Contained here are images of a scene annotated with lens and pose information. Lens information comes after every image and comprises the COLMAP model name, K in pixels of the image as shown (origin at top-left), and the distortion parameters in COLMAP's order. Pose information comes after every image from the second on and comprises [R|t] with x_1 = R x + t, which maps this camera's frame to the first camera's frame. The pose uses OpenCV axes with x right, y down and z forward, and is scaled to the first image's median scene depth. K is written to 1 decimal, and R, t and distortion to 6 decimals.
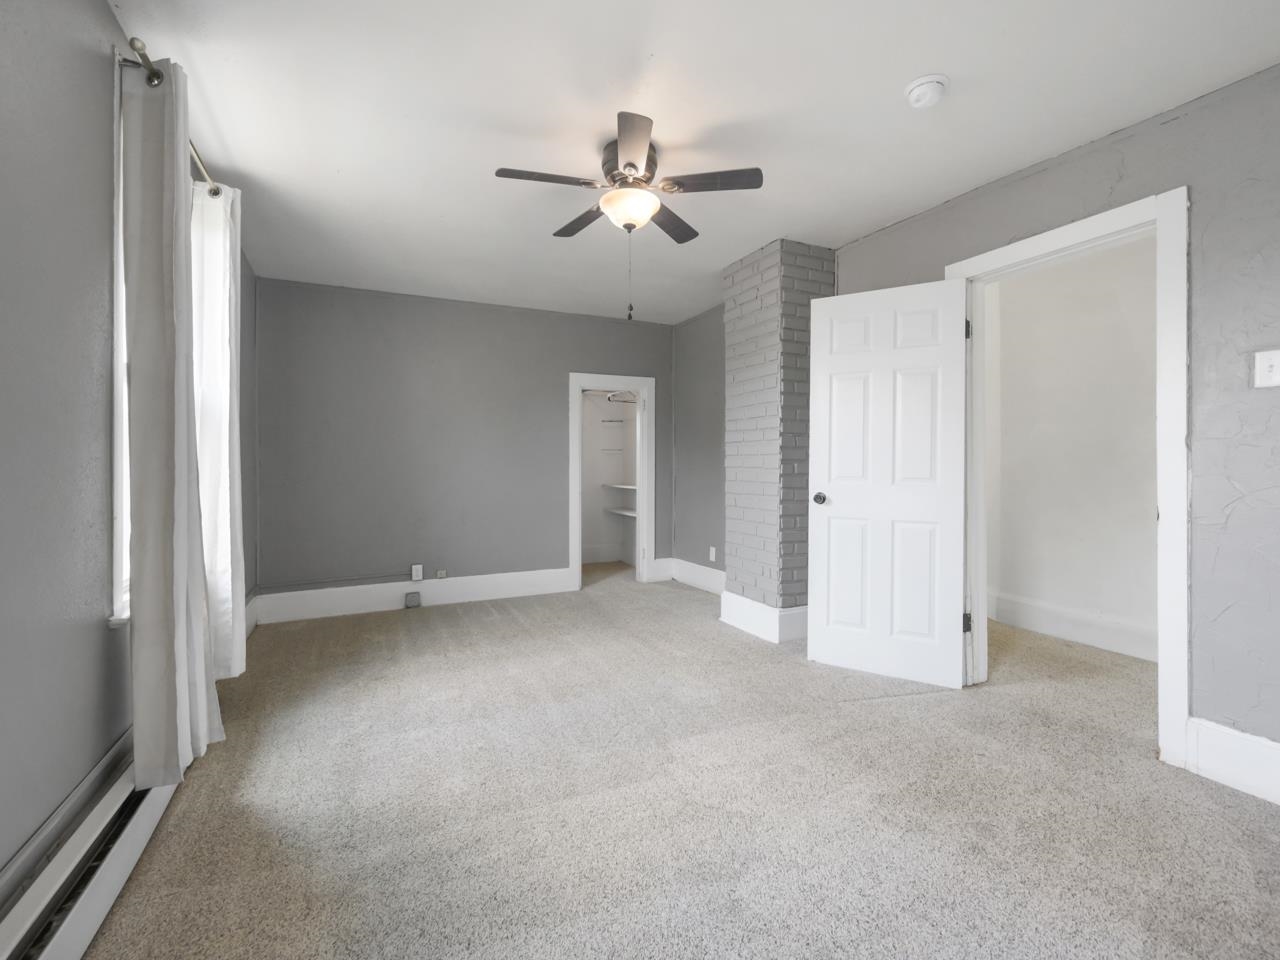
lens RADIAL K [[562.8, 0, 640.0], [0, 562.8, 480.0], [0, 0, 1]] dist [0.001629, -0.000225]
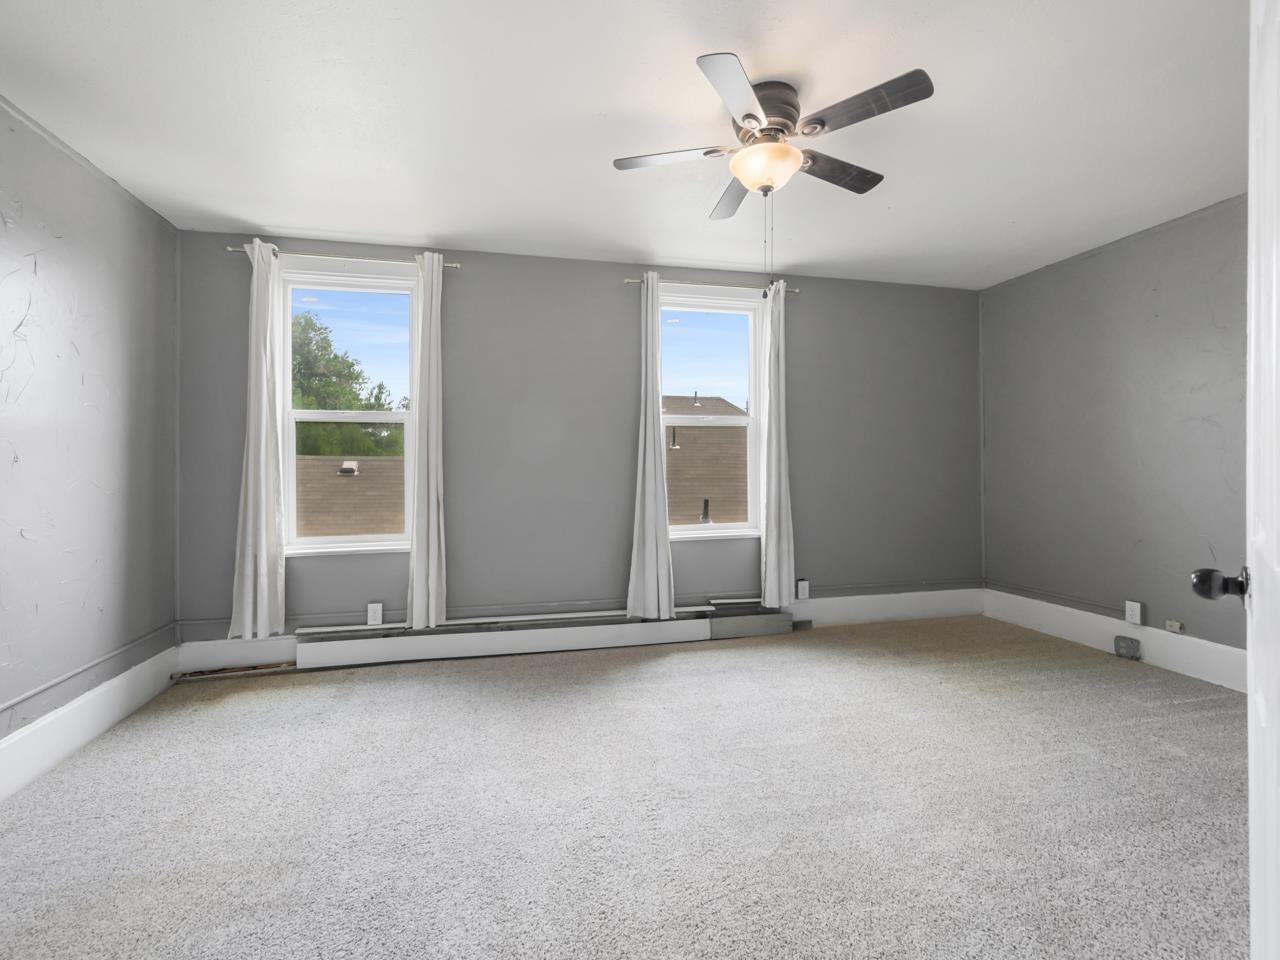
lens RADIAL K [[562.8, 0, 640.0], [0, 562.8, 480.0], [0, 0, 1]] dist [0.001629, -0.000225]
pose [[-0.210069, 0.017737, -0.977526, 0.595769], [-0.012553, 0.999704, 0.020837, -0.018985], [0.977606, 0.016649, -0.209784, 0.693736]]
